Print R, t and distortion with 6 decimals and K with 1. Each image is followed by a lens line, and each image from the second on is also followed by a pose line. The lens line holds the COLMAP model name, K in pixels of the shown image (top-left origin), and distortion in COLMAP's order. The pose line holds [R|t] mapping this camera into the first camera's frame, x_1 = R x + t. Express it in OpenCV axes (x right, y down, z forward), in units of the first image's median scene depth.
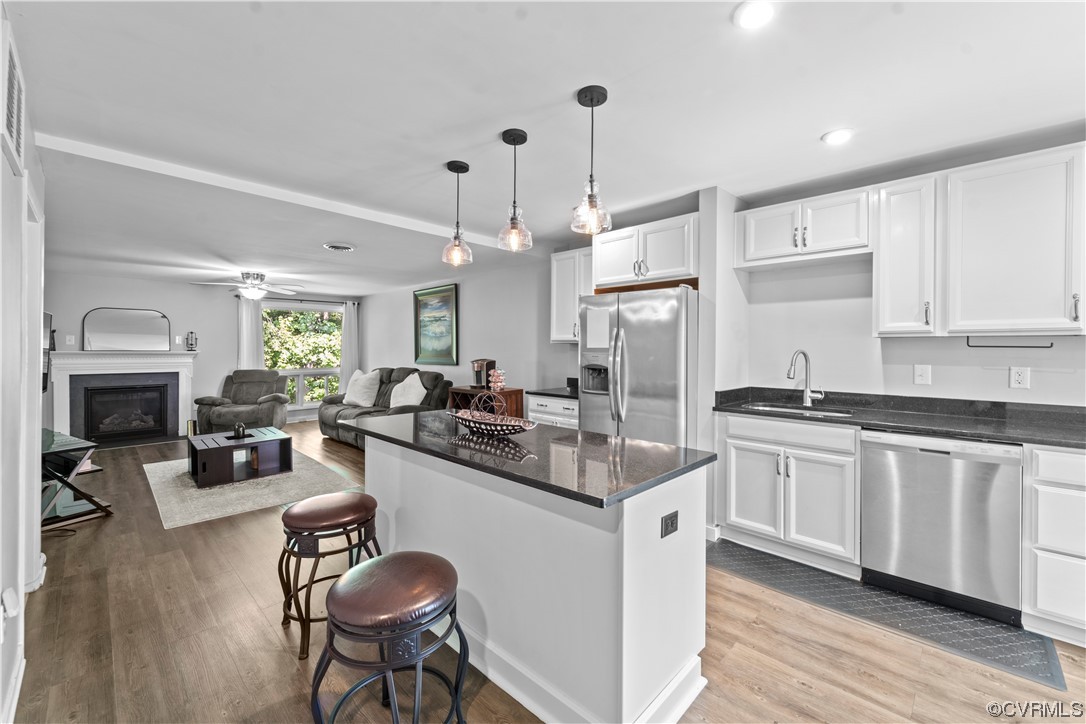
lens RADIAL K [[441.5, 0, 540.9], [0, 441.5, 351.7], [0, 0, 1]] dist [0.000603, -0.000396]
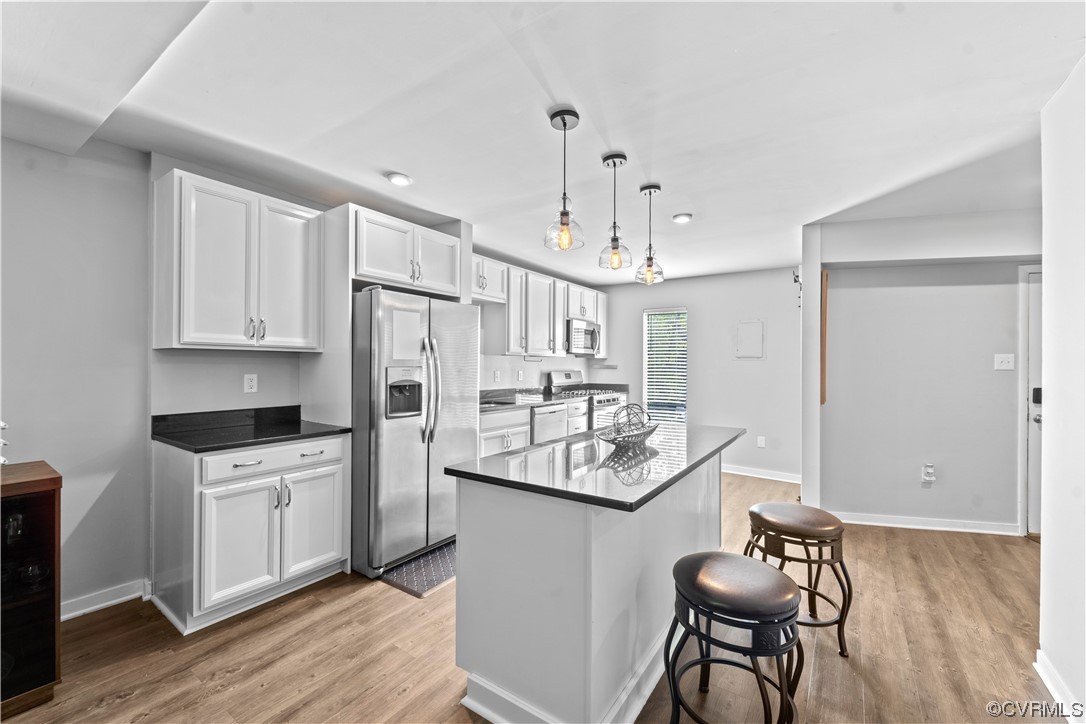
lens RADIAL K [[444.6, 0, 537.3], [0, 444.6, 365.7], [0, 0, 1]] dist [0.002457, 0.000146]
pose [[-0.162399, -0.010470, 0.986670, -0.800860], [-0.002513, 0.999945, 0.010197, -0.007637], [-0.986722, -0.000824, -0.162416, 1.007801]]
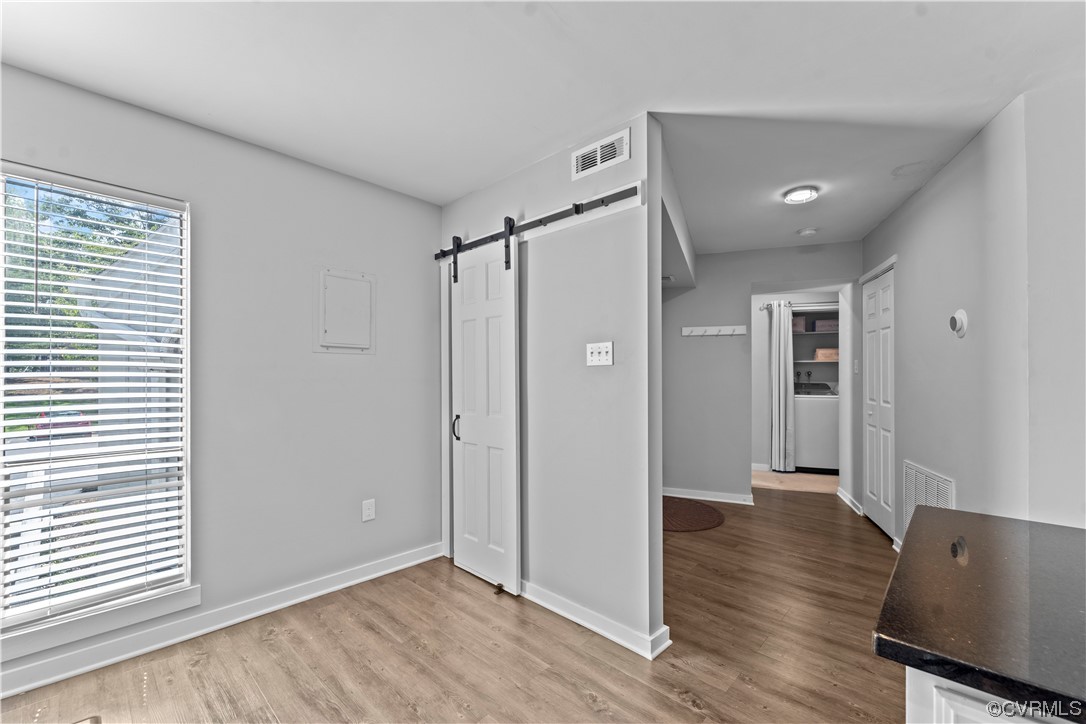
lens RADIAL K [[444.5, 0, 543.7], [0, 444.5, 372.5], [0, 0, 1]] dist [-0.001145, -0.000227]
pose [[-0.999801, -0.006340, -0.018930, 0.385541], [-0.006317, 0.999979, -0.001303, 0.022081], [0.018938, -0.001183, -0.999820, 0.789525]]
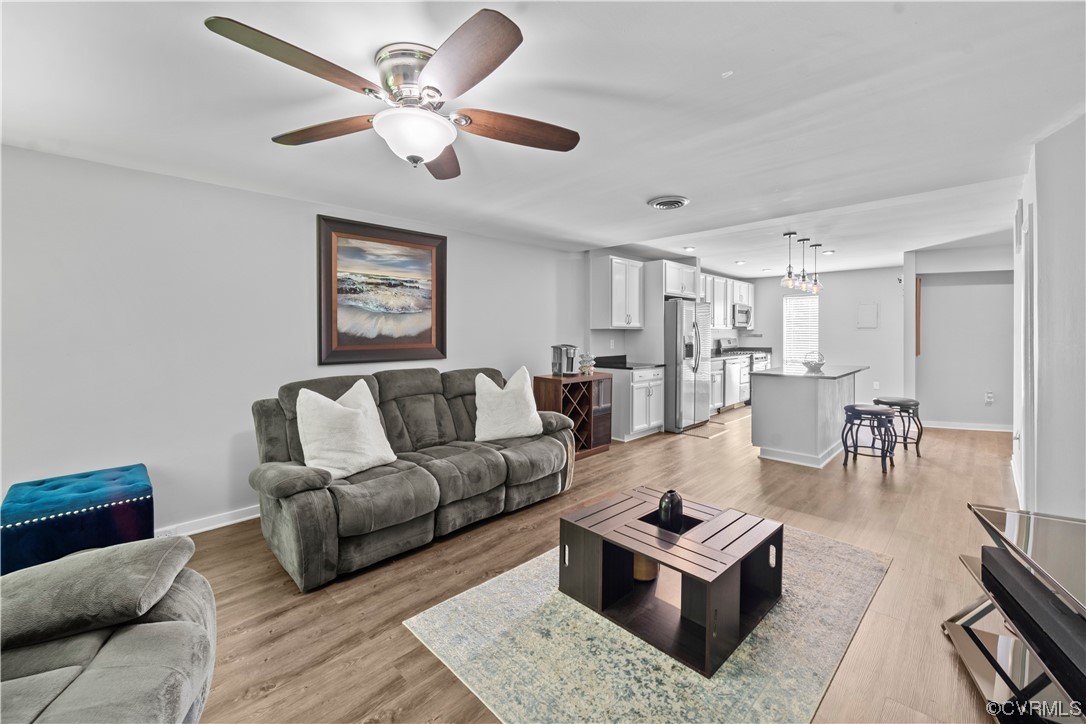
lens RADIAL K [[448.8, 0, 531.9], [0, 448.8, 340.5], [0, 0, 1]] dist [-0.000385, -0.000095]
pose [[0.015750, -0.019207, 0.999691, -1.806025], [0.008302, 0.999784, 0.019078, -0.018034], [-0.999841, 0.007999, 0.015907, 1.772743]]
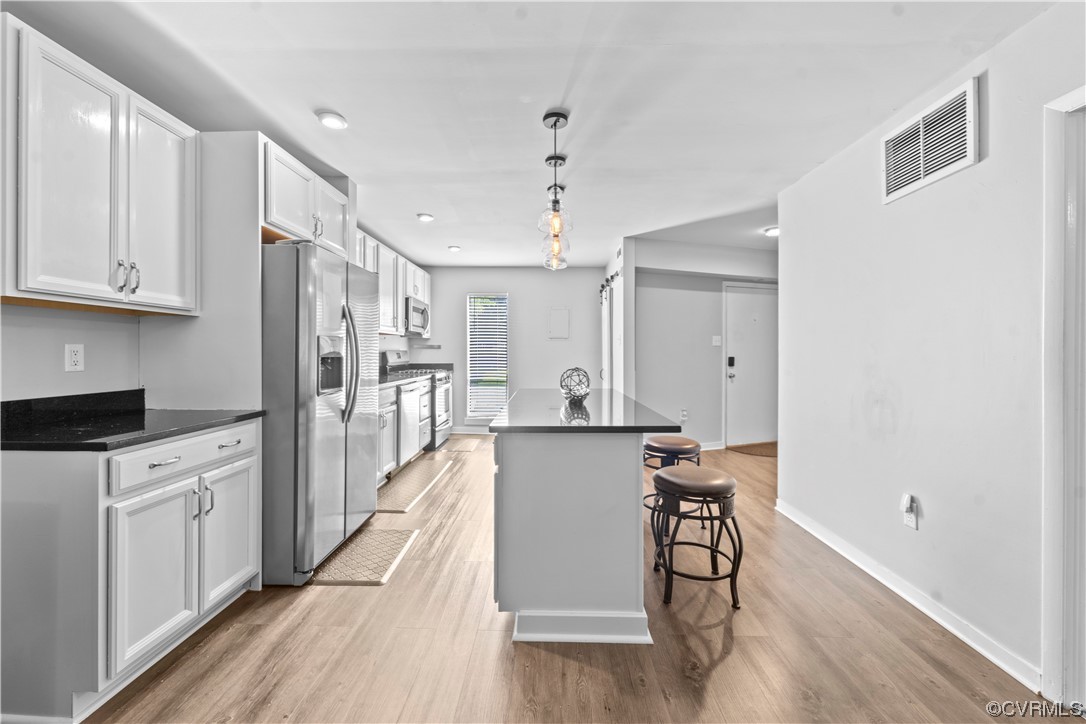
lens RADIAL K [[443.4, 0, 543.0], [0, 443.4, 354.0], [0, 0, 1]] dist [-0.000445, -0.000146]
pose [[-0.685603, -0.010571, 0.727899, -0.697377], [-0.003130, 0.999928, 0.011573, 0.025623], [-0.727969, 0.005656, -0.685587, 1.393693]]
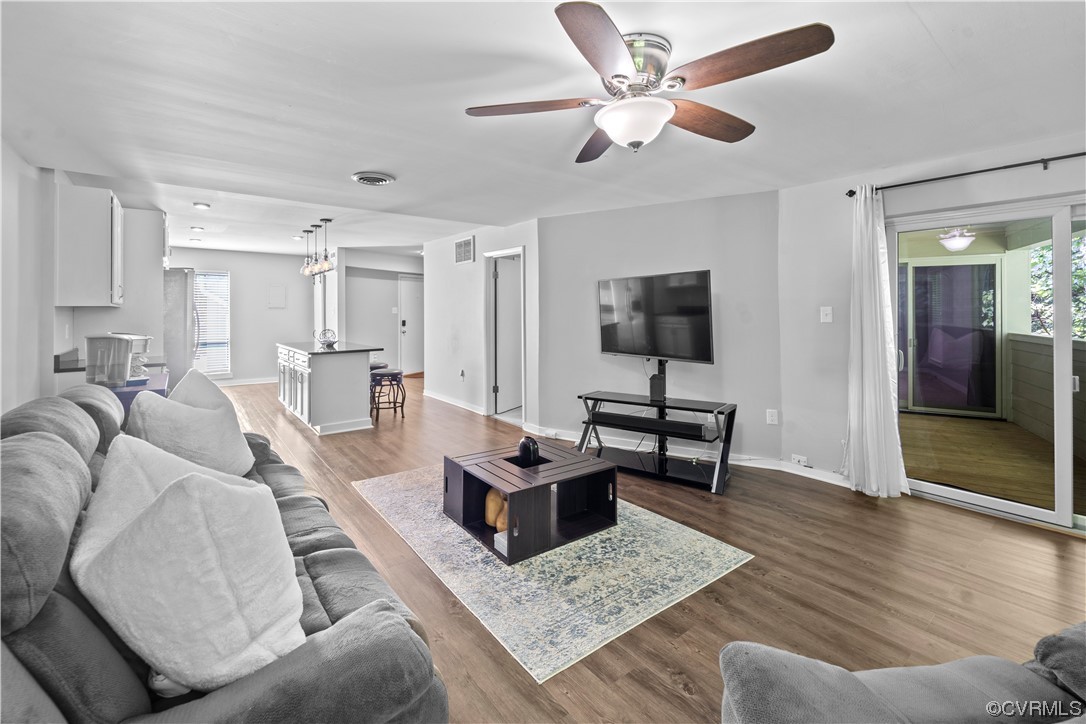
lens RADIAL K [[457.9, 0, 541.9], [0, 457.9, 311.4], [0, 0, 1]] dist [0.001394, 0.000018]
pose [[-0.991461, -0.002273, 0.130381, -1.219910], [-0.001497, 0.999981, 0.006048, -0.023335], [-0.130392, 0.005801, -0.991446, 2.505298]]
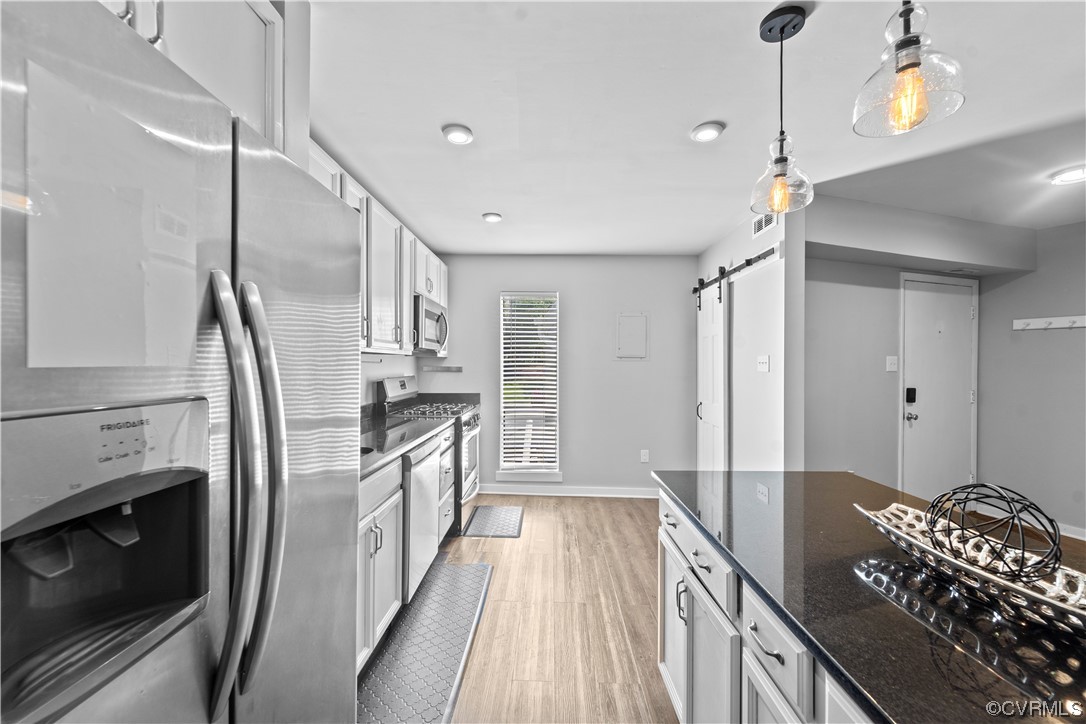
lens RADIAL K [[442.1, 0, 541.3], [0, 442.1, 367.3], [0, 0, 1]] dist [-0.000359, -0.000056]
pose [[-0.684166, -0.015188, 0.729168, -0.095739], [-0.004952, 0.999857, 0.016180, -0.013645], [-0.729309, 0.007459, -0.684143, 1.123015]]
